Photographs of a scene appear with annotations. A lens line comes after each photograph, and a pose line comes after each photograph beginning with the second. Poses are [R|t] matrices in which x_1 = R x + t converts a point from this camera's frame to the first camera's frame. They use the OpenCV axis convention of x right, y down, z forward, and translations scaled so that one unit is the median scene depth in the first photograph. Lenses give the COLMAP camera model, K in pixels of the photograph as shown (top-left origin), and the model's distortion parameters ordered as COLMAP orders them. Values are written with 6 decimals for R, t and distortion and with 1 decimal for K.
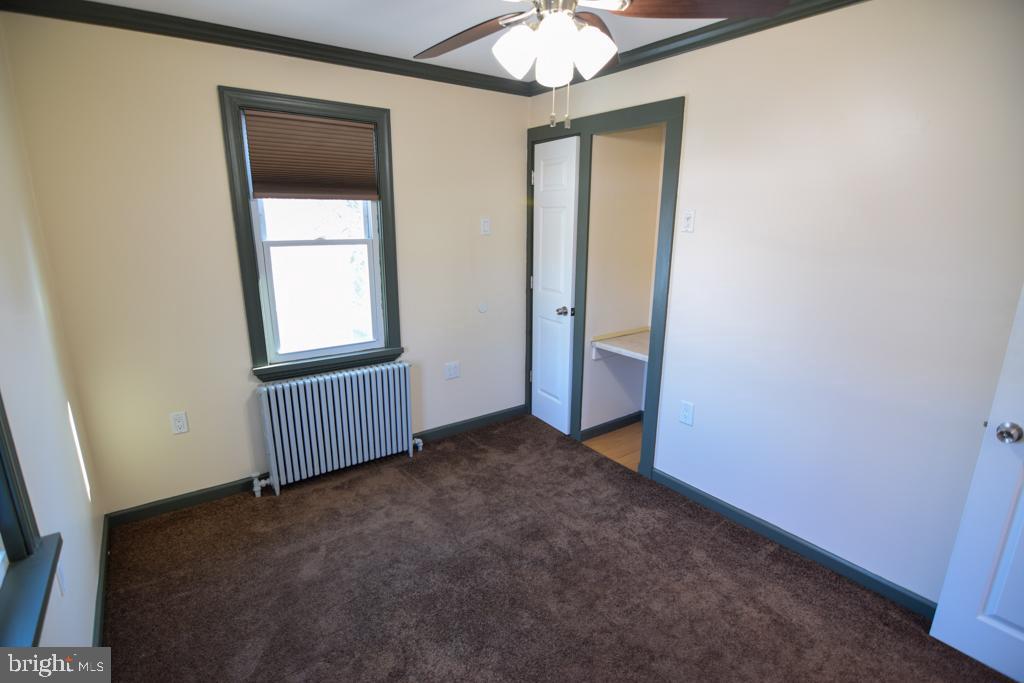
lens RADIAL K [[504.9, 0, 508.9], [0, 504.9, 347.3], [0, 0, 1]] dist [-0.016093, -0.001207]
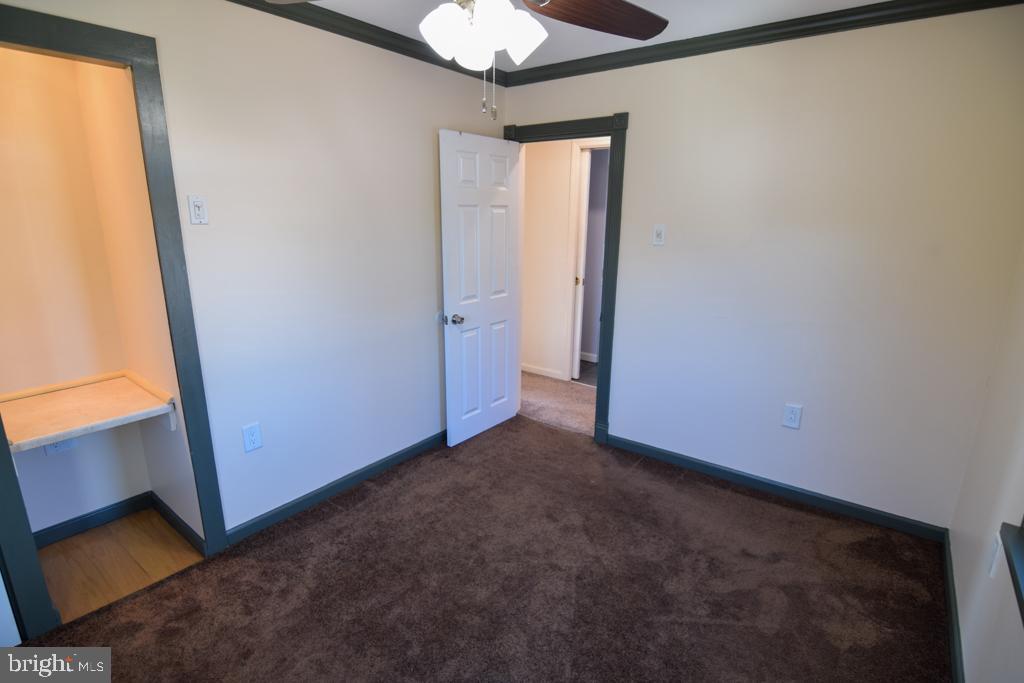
lens RADIAL K [[512.0, 0, 499.0], [0, 512.0, 343.1], [0, 0, 1]] dist [-0.012862, -0.000875]
pose [[-0.280249, -0.244644, 0.928229, -0.708813], [0.232479, 0.920895, 0.312900, -0.254833], [-0.931350, 0.303484, -0.201206, 0.989994]]
